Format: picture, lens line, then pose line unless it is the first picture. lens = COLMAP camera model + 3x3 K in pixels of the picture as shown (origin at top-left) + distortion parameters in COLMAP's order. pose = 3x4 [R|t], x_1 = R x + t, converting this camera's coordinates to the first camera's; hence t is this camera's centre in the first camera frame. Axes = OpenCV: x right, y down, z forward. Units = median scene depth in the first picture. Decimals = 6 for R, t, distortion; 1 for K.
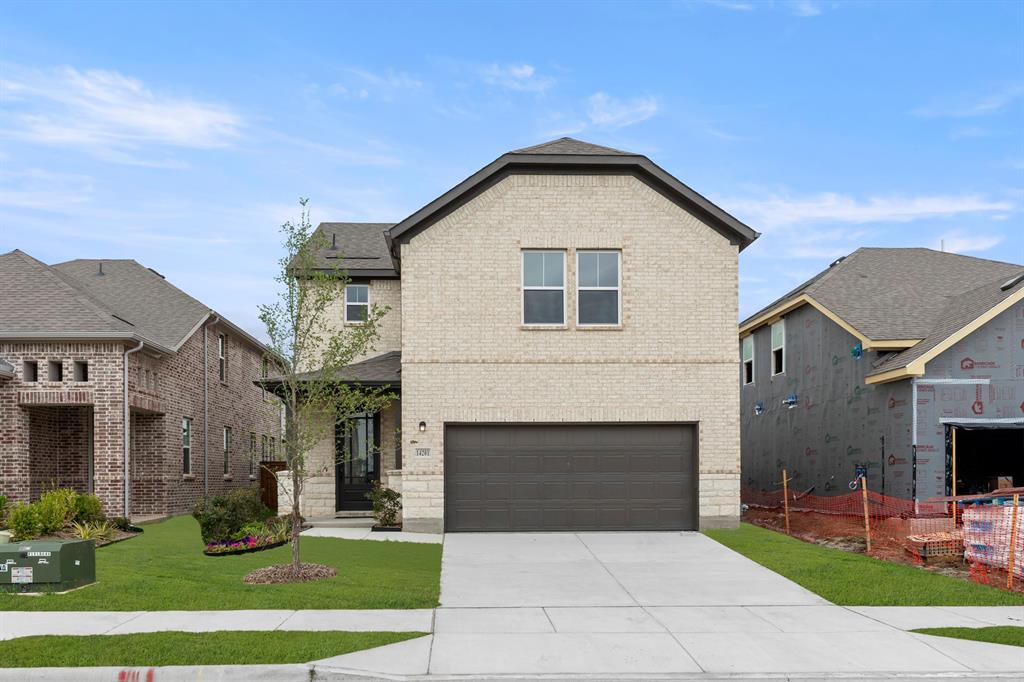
lens RADIAL K [[655.6, 0, 512.5], [0, 655.6, 380.7], [0, 0, 1]] dist [-0.000197, 0.003338]
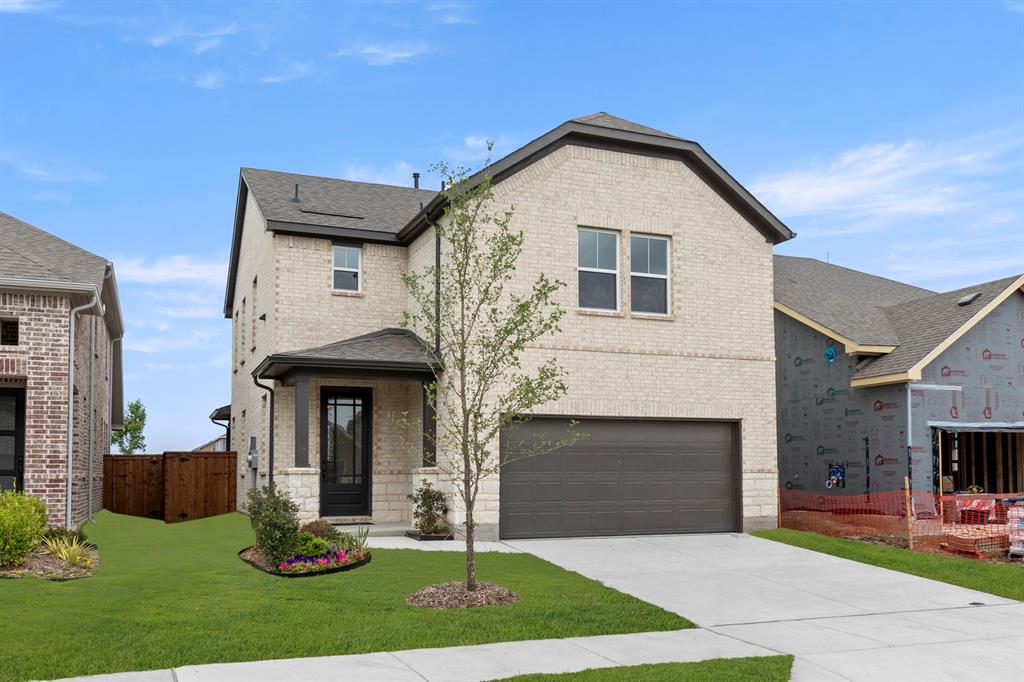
lens RADIAL K [[710.4, 0, 514.4], [0, 710.4, 347.6], [0, 0, 1]] dist [0.001843, -0.001141]
pose [[0.959842, 0.051408, 0.275792, -0.334051], [-0.043030, 0.998412, -0.036348, 0.008609], [-0.277222, 0.023022, 0.960530, 0.074318]]
